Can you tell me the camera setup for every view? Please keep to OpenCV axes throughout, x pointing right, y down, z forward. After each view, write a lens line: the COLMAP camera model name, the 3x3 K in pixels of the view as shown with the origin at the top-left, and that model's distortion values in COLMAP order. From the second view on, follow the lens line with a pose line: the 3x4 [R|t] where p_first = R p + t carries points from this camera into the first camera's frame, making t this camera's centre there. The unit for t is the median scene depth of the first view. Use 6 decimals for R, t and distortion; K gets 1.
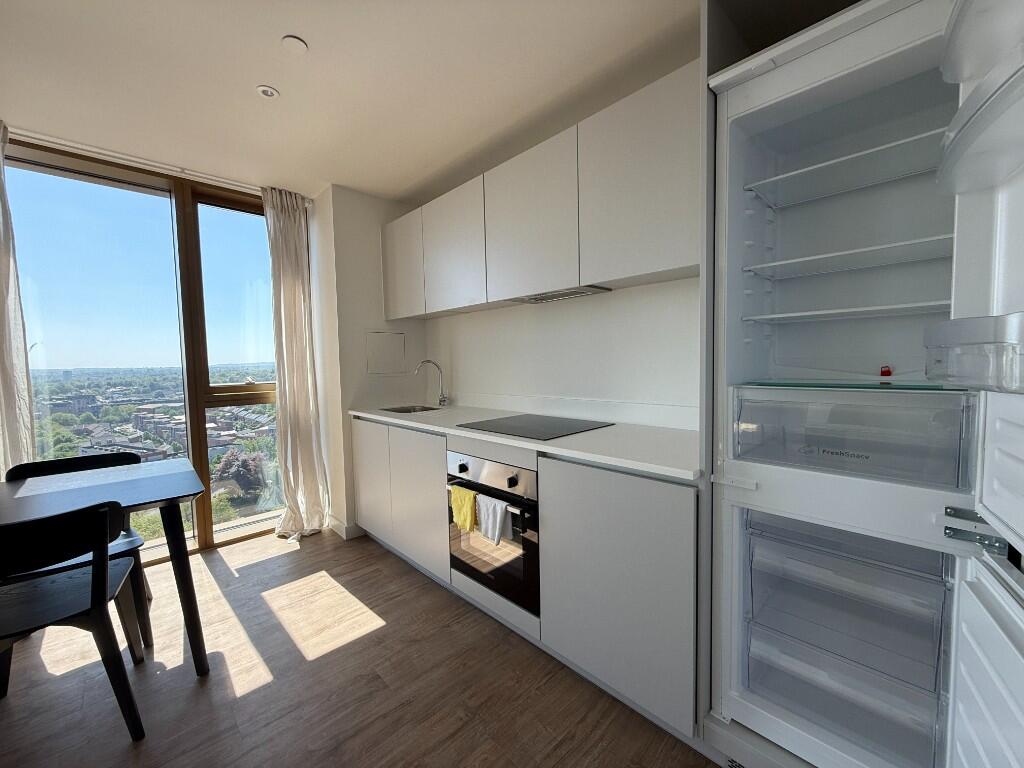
lens RADIAL K [[409.1, 0, 512.0], [0, 409.1, 384.0], [0, 0, 1]] dist [0.001416, 0.000002]
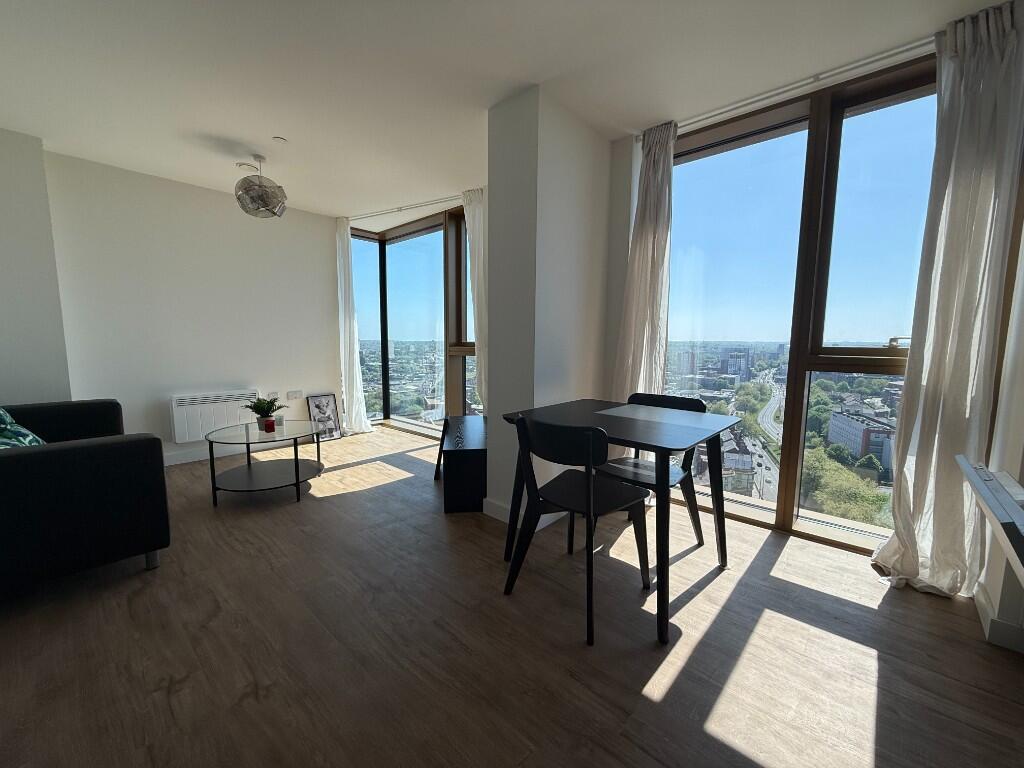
lens RADIAL K [[409.1, 0, 512.0], [0, 409.1, 384.0], [0, 0, 1]] dist [0.001416, 0.000002]
pose [[0.054232, 0.125114, -0.990659, 0.048286], [-0.068162, 0.990269, 0.121333, 0.022739], [0.996199, 0.060945, 0.062232, 0.309390]]
